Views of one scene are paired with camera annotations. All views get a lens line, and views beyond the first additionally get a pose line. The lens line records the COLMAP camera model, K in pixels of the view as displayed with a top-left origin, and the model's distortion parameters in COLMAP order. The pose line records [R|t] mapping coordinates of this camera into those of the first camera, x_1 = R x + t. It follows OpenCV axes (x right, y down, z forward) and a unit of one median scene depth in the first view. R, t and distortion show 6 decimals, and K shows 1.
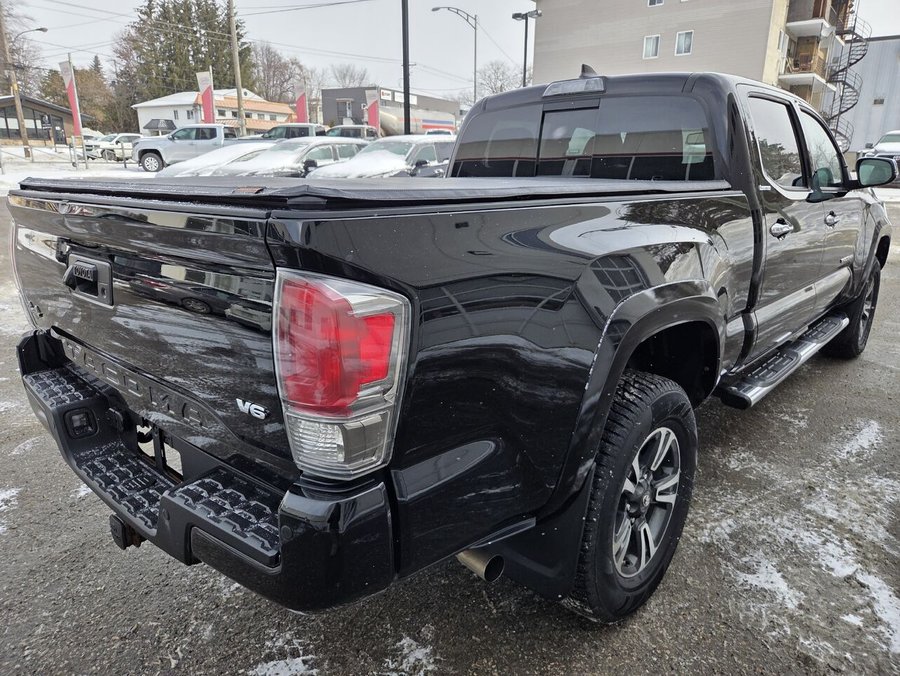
lens RADIAL K [[615.0, 0, 460.7], [0, 615.0, 335.3], [0, 0, 1]] dist [0.061944, -0.046699]
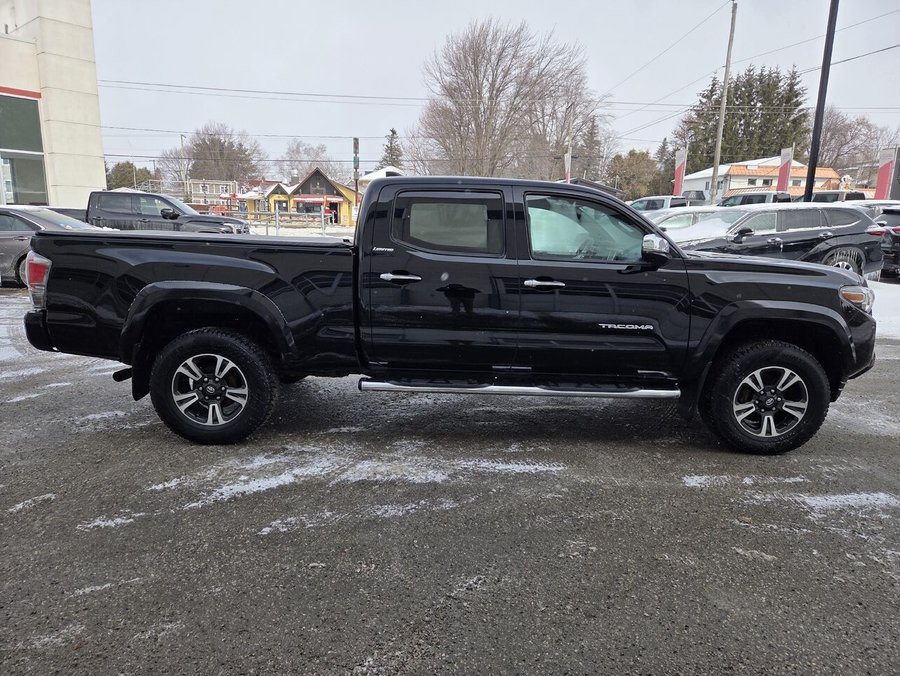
lens RADIAL K [[609.1, 0, 451.0], [0, 609.1, 341.2], [0, 0, 1]] dist [0.090305, -0.072929]
pose [[0.659597, 0.152419, -0.736003, 0.358783], [-0.218972, 0.975714, 0.005820, -0.011899], [0.719015, 0.157325, 0.676954, 0.025335]]
